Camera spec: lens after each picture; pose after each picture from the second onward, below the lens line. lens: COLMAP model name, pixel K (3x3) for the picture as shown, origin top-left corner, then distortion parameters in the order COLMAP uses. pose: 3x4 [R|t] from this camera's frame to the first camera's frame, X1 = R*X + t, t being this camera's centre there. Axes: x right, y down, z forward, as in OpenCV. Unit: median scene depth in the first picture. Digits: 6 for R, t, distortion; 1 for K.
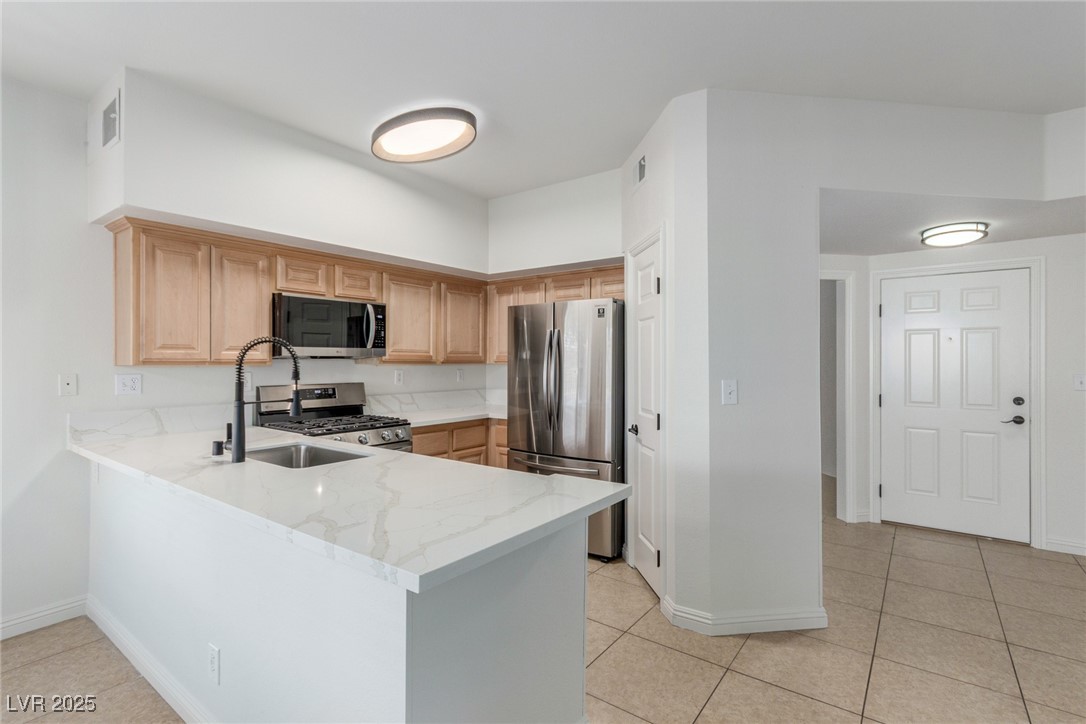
lens RADIAL K [[503.3, 0, 543.5], [0, 503.3, 363.5], [0, 0, 1]] dist [0.001882, -0.002023]
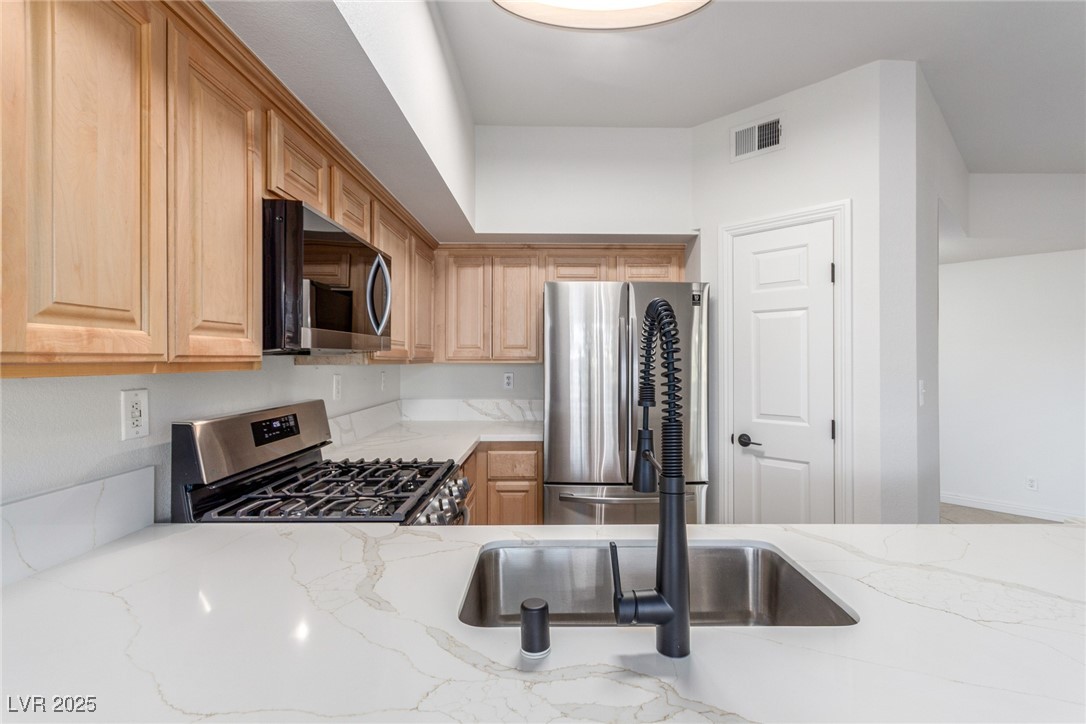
lens RADIAL K [[503.3, 0, 544.2], [0, 503.3, 356.9], [0, 0, 1]] dist [0.001882, -0.002023]
pose [[0.796204, 0.000560, 0.605028, -0.550381], [0.004717, 0.999963, -0.007133, -0.003670], [-0.605010, 0.008533, 0.796172, 0.483595]]
